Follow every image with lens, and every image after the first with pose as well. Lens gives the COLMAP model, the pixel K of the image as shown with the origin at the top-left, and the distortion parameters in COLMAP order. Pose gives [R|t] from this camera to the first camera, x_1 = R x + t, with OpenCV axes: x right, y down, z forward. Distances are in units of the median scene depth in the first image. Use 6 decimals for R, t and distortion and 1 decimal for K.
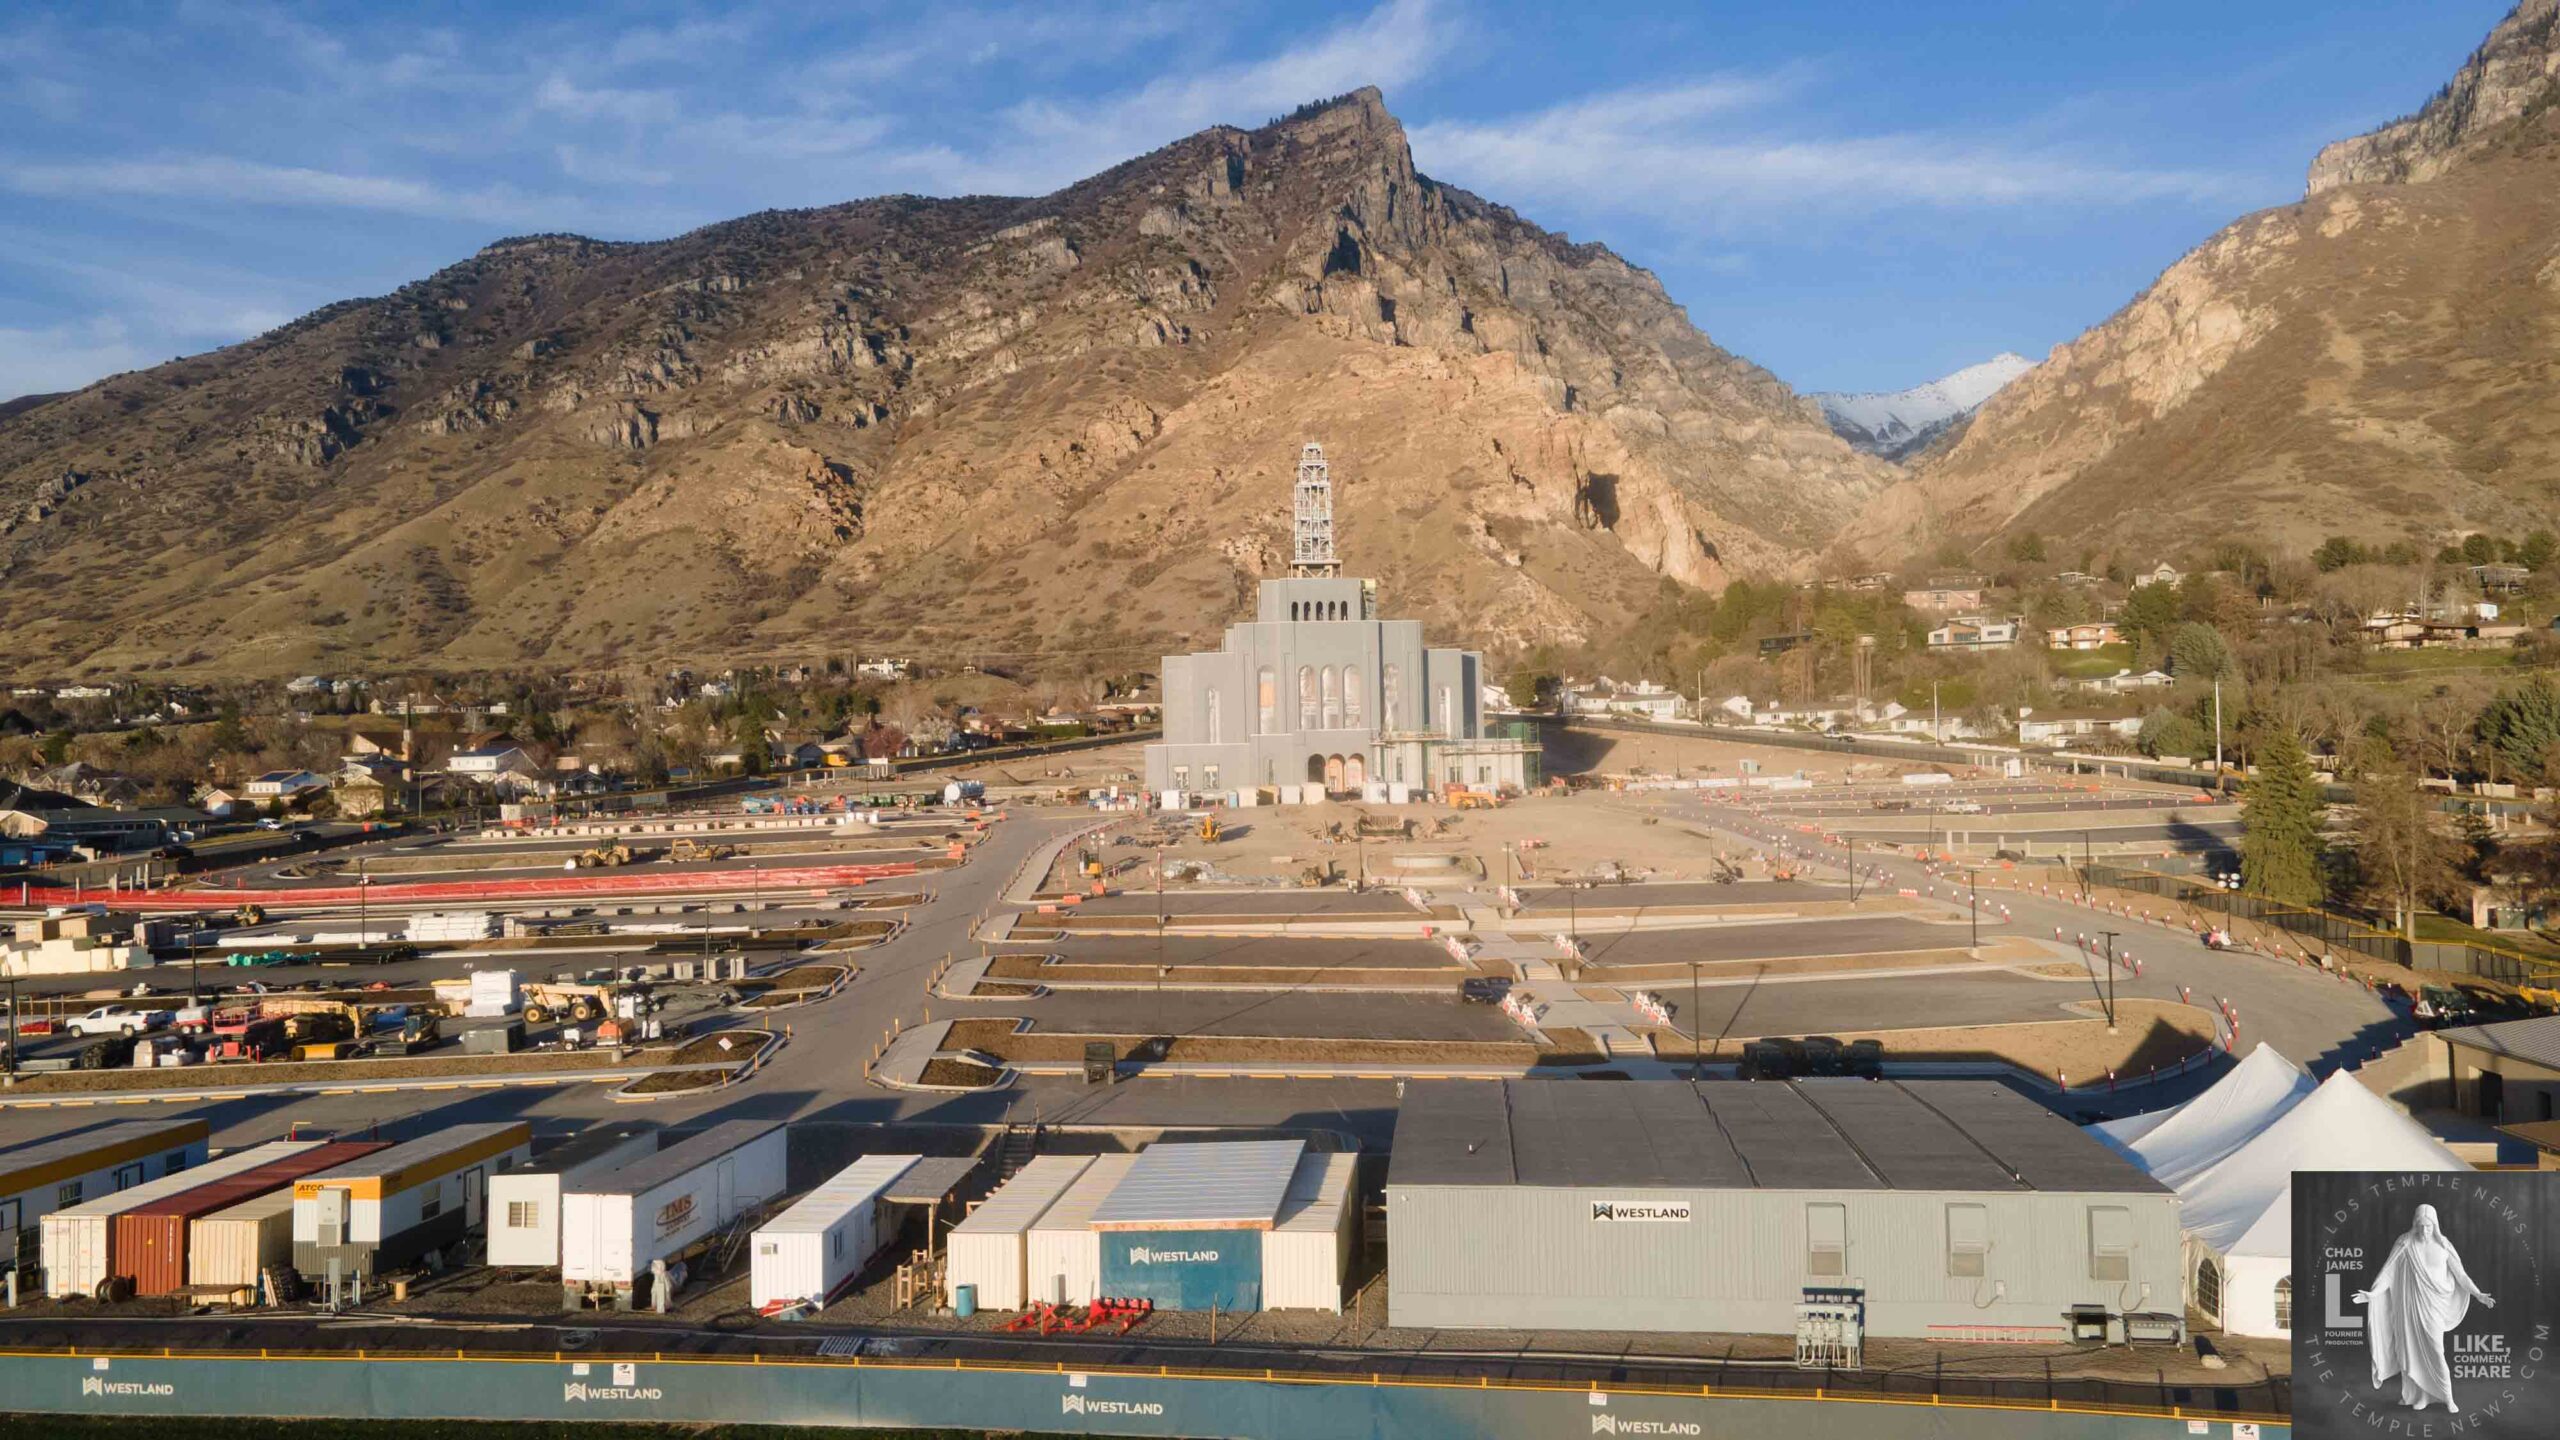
lens RADIAL K [[1868.0, 0, 1279.6], [0, 1868.0, 719.2], [0, 0, 1]] dist [0.017684, 0.047992]
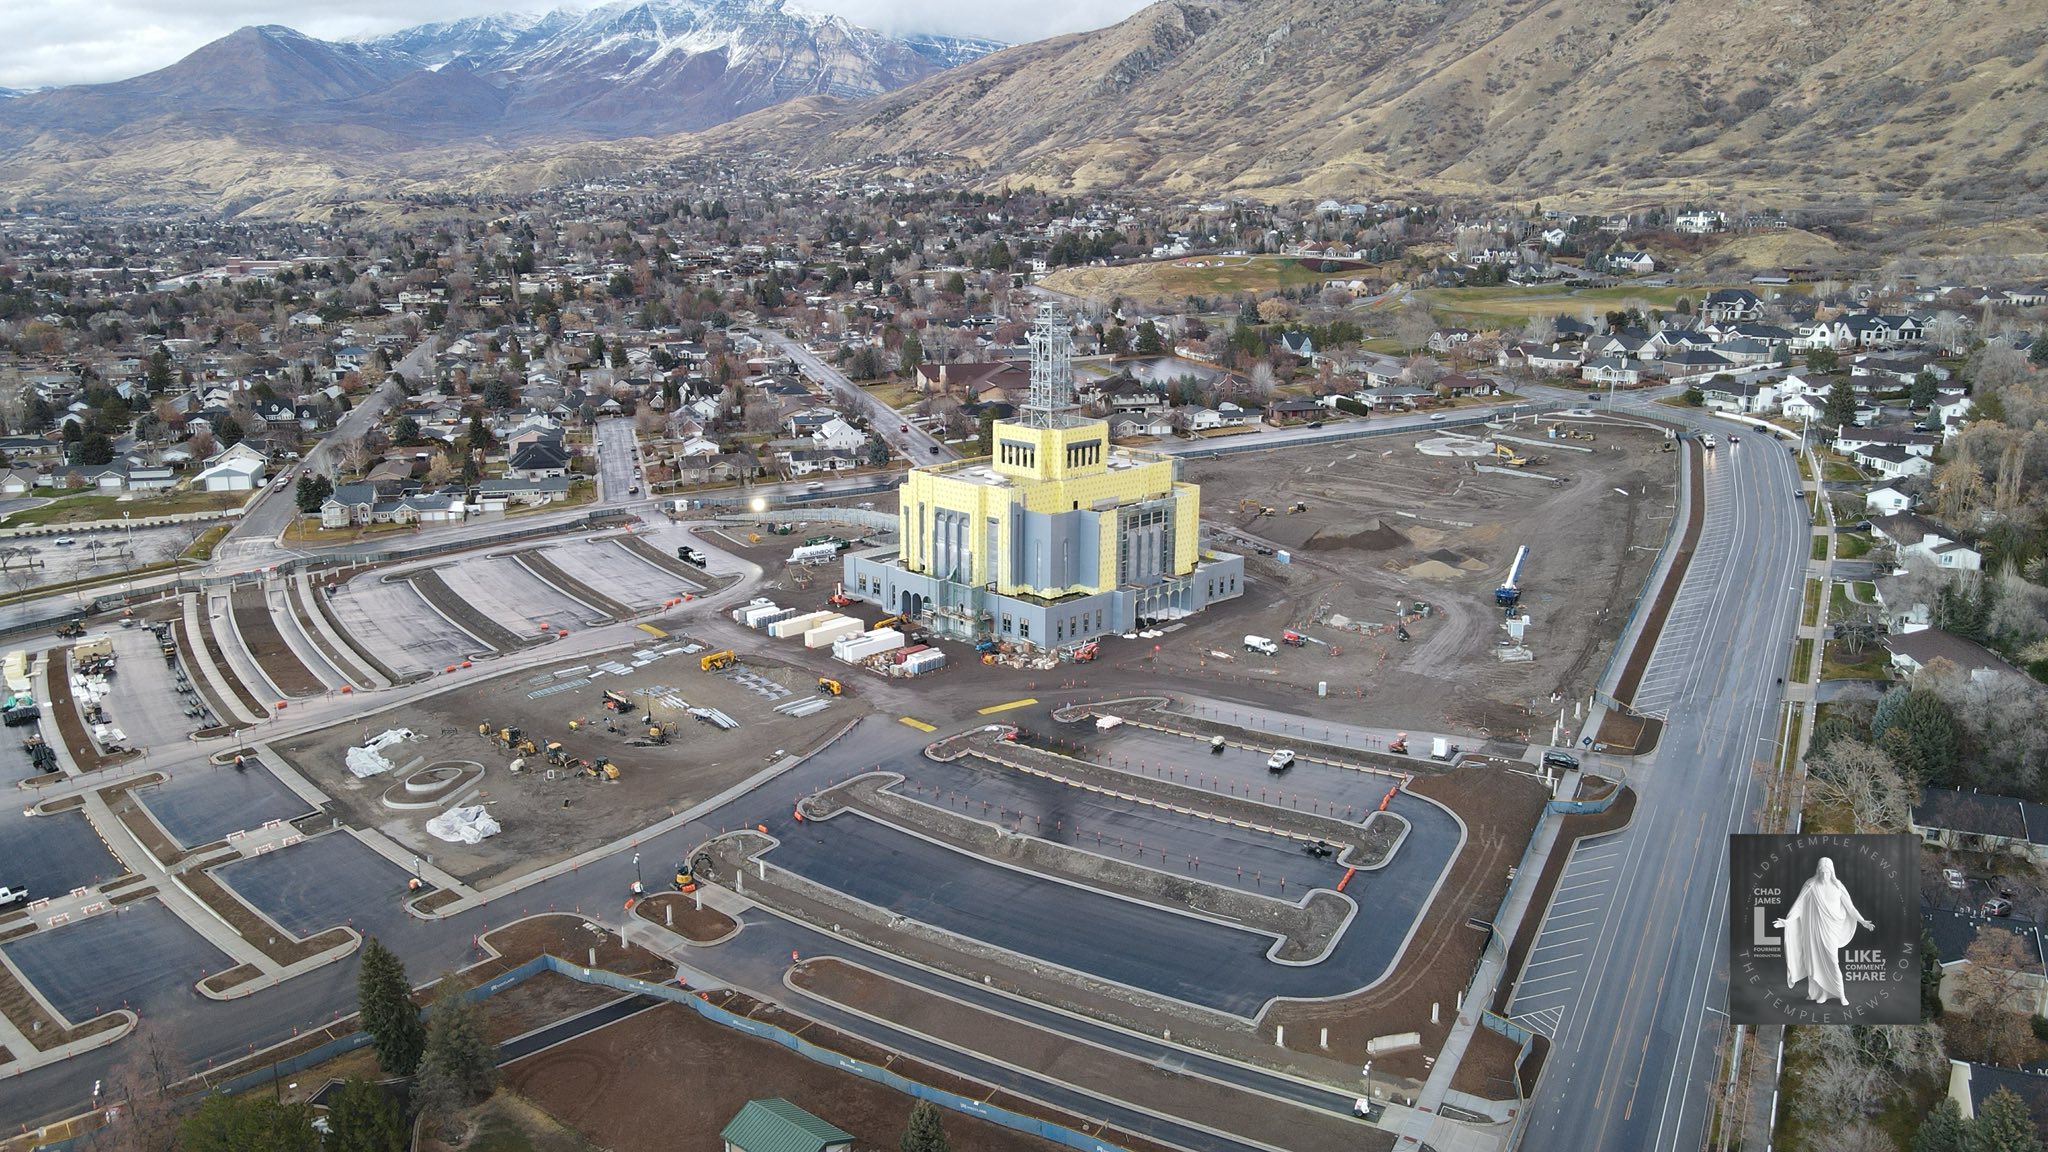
lens RADIAL K [[1513.1, 0, 1020.4], [0, 1513.1, 567.9], [0, 0, 1]] dist [-0.001794, 0.029961]
pose [[0.662788, 0.200602, -0.721437, 0.141408], [-0.000187, 0.963492, 0.267735, -0.047396], [0.748807, -0.177317, 0.638628, 0.069312]]
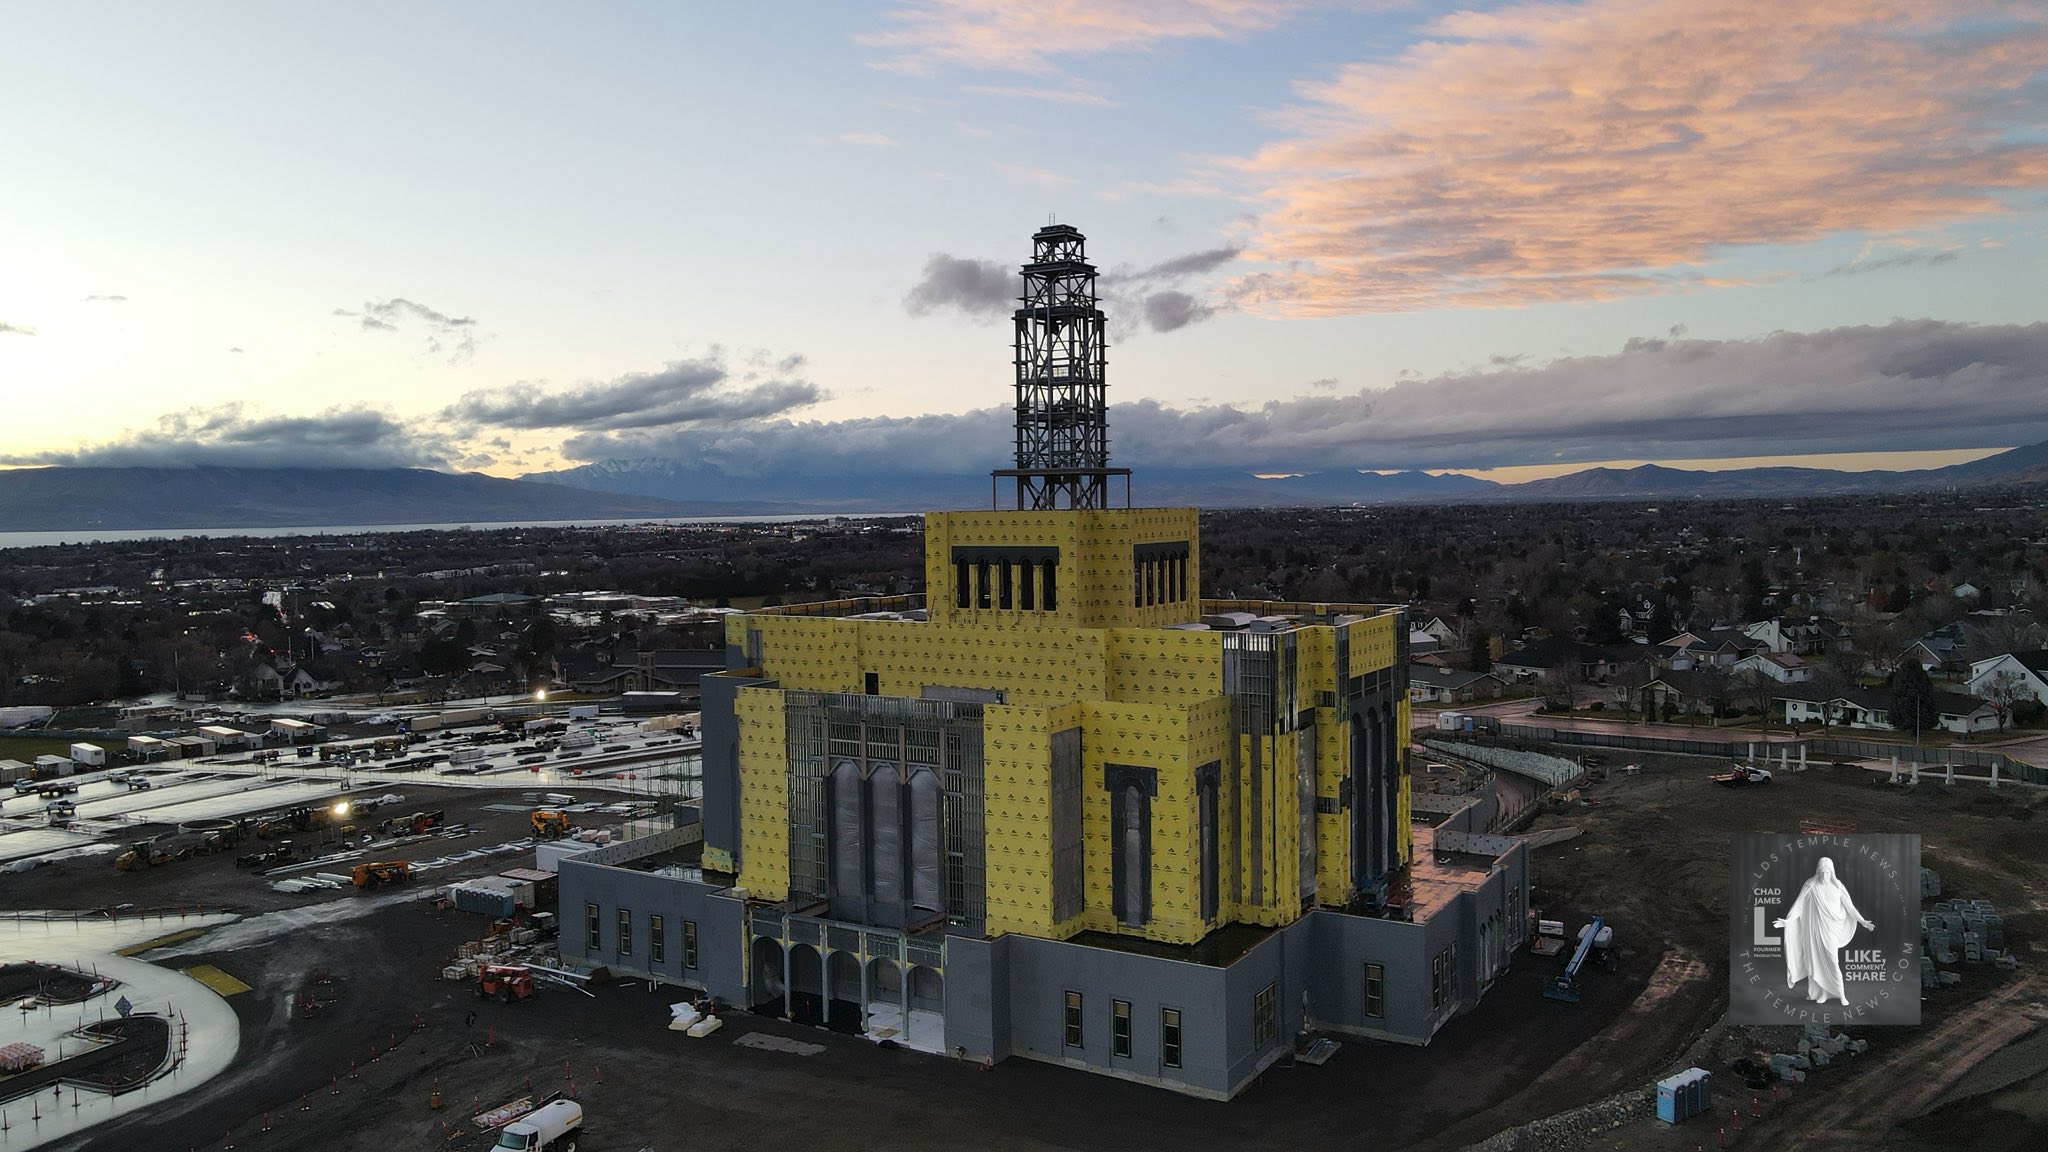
lens RADIAL K [[1513.1, 0, 1013.9], [0, 1513.1, 574.9], [0, 0, 1]] dist [-0.001794, 0.029961]
pose [[-0.575998, 0.069496, -0.814492, 0.070358], [0.046845, 0.997548, 0.051987, -0.015136], [0.816108, -0.008211, -0.577841, 0.240328]]
